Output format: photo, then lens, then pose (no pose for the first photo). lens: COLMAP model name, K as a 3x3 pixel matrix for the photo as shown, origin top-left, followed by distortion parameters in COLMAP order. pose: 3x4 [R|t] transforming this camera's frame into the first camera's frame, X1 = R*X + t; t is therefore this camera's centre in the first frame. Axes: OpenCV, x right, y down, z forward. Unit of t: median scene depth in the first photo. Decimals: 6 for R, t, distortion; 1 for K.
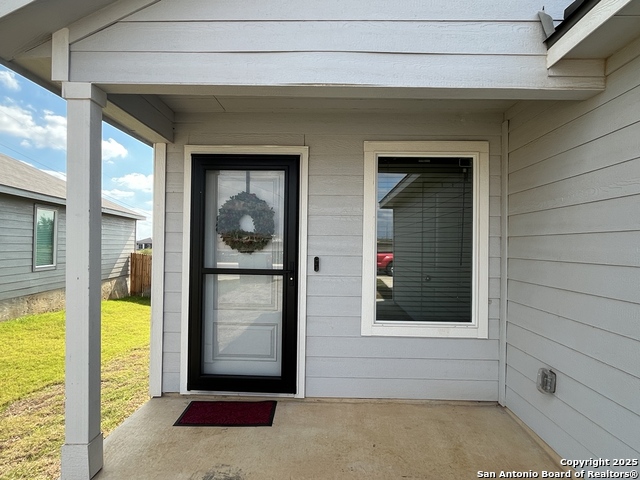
lens RADIAL K [[381.1, 0, 323.2], [0, 381.1, 241.2], [0, 0, 1]] dist [-0.004272, 0.000088]
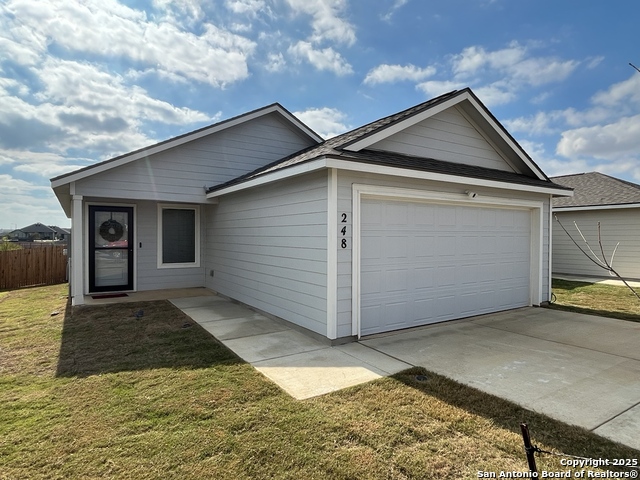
lens RADIAL K [[381.1, 0, 320.8], [0, 381.1, 242.0], [0, 0, 1]] dist [-0.004272, 0.000088]
pose [[0.825072, -0.020112, 0.564670, -0.502022], [-0.000830, 0.999322, 0.036806, -0.067509], [-0.565027, -0.030837, 0.824496, -2.084650]]
